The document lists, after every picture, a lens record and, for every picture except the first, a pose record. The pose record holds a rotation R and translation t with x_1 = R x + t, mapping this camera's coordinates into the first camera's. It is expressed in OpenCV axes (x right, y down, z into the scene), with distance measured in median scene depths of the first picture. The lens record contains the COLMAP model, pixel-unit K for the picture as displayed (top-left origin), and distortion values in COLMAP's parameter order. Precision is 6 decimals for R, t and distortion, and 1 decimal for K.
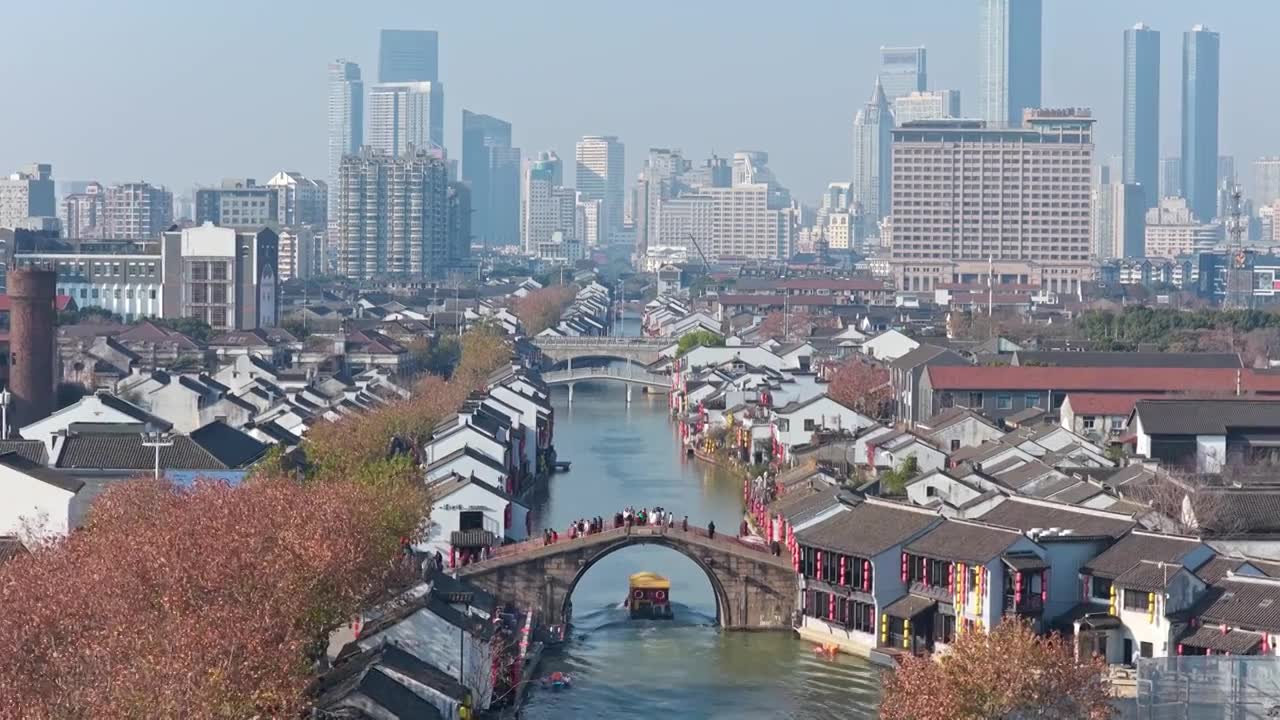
lens RADIAL K [[2856.1, 0, 640.0], [0, 2856.1, 360.0], [0, 0, 1]] dist [-0.224850, 0.910564]
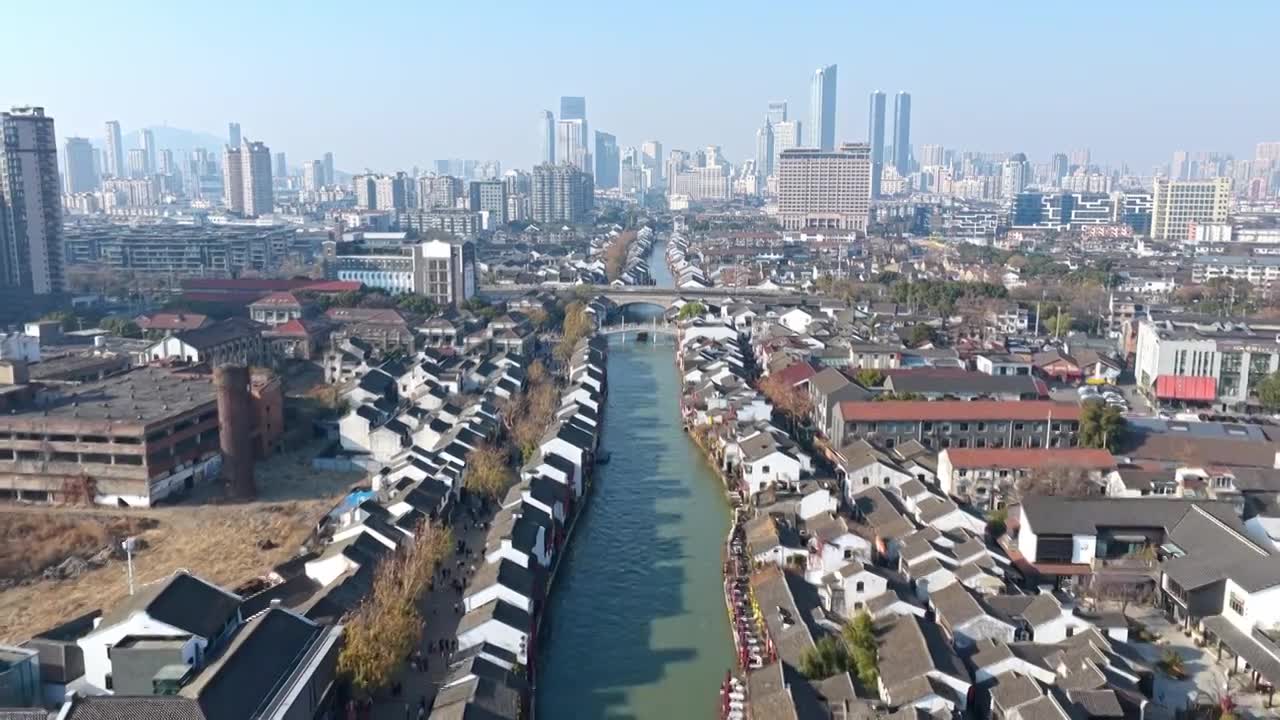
lens RADIAL K [[1090.4, 0, 641.1], [0, 1090.4, 367.6], [0, 0, 1]] dist [-0.011788, 0.037159]
pose [[0.999626, -0.003721, -0.027077, 0.006127], [0.007323, 0.990930, 0.134182, -0.060364], [0.026332, -0.134330, 0.990587, 0.261673]]
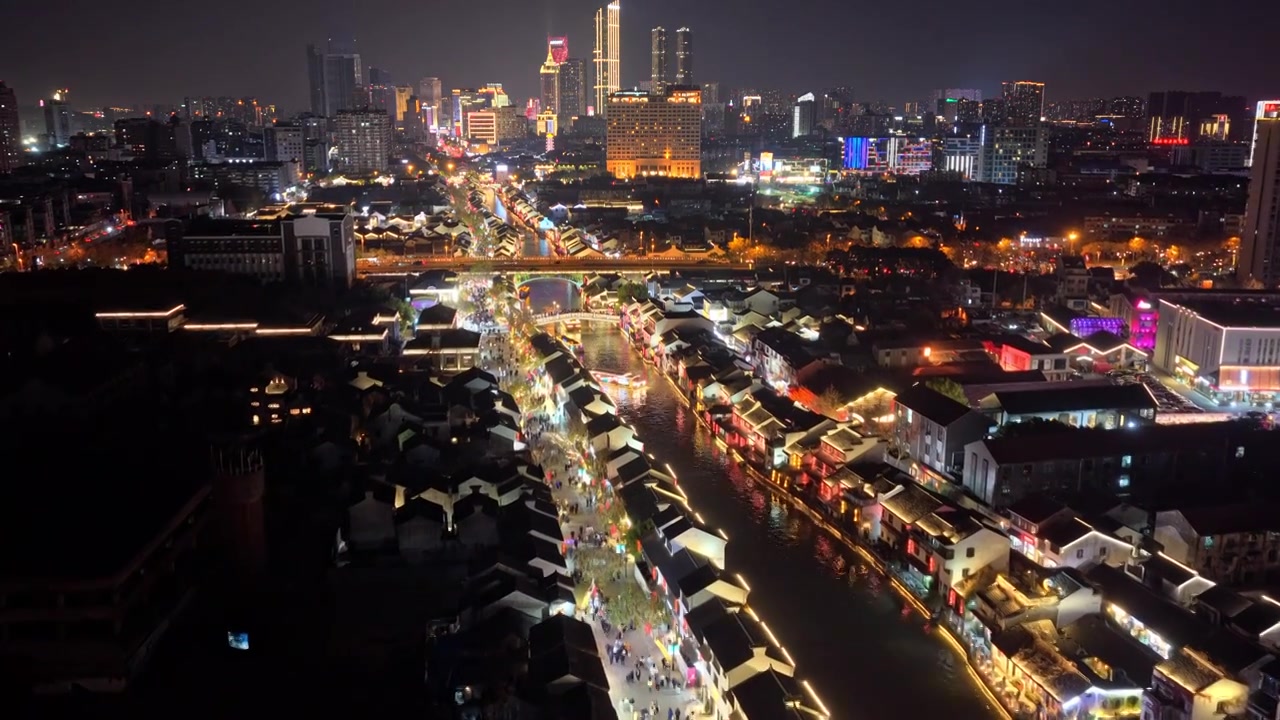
lens RADIAL K [[1090.4, 0, 641.1], [0, 1090.4, 367.6], [0, 0, 1]] dist [-0.011788, 0.037159]
pose [[0.982376, -0.052607, 0.179358, -0.083387], [0.017272, 0.981020, 0.193136, -0.078624], [-0.186114, -0.186634, 0.964639, 0.358140]]
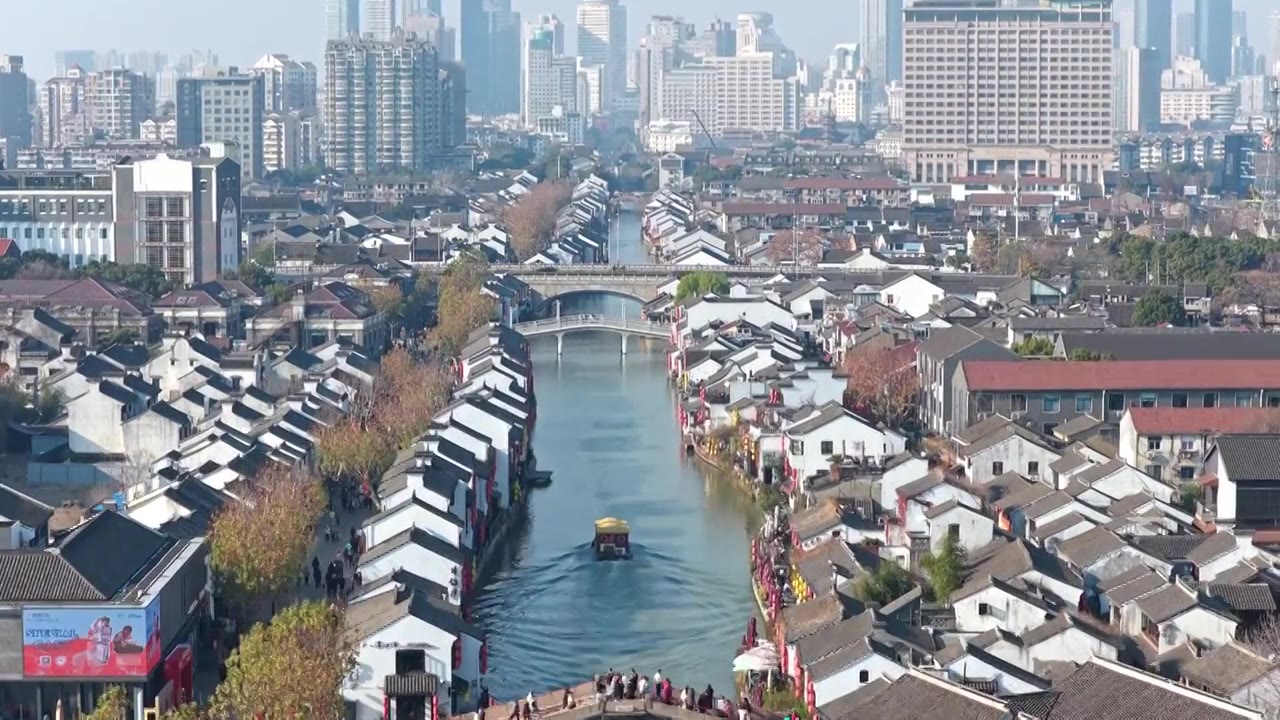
lens RADIAL K [[2856.1, 0, 640.0], [0, 2856.1, 360.0], [0, 0, 1]] dist [-0.224850, 0.910564]
pose [[0.999937, -0.010904, -0.002744, 0.003403], [0.011032, 0.998584, 0.052042, -0.028093], [0.002173, -0.052069, 0.998641, 0.085461]]
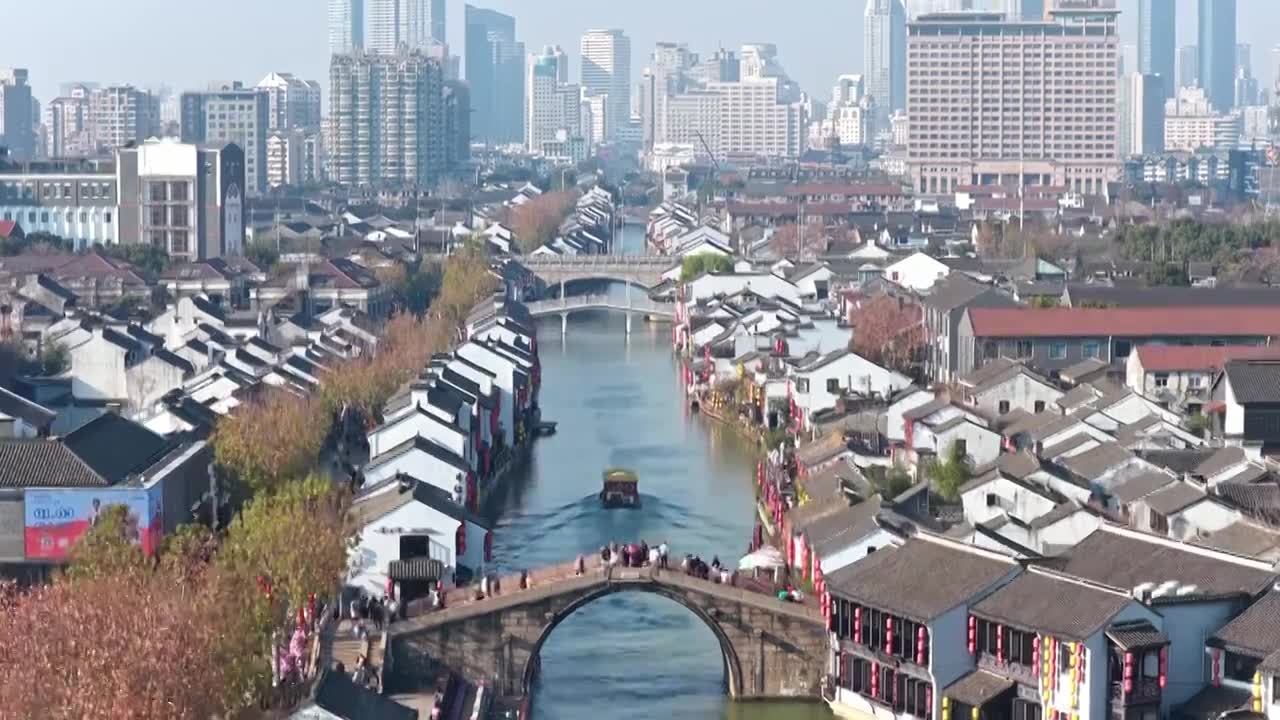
lens RADIAL K [[2856.1, 0, 640.0], [0, 2856.1, 360.0], [0, 0, 1]] dist [-0.224850, 0.910564]
pose [[0.999945, -0.009782, -0.003818, 0.002925], [0.009920, 0.999231, 0.037930, -0.010253], [0.003444, -0.037966, 0.999273, 0.086159]]
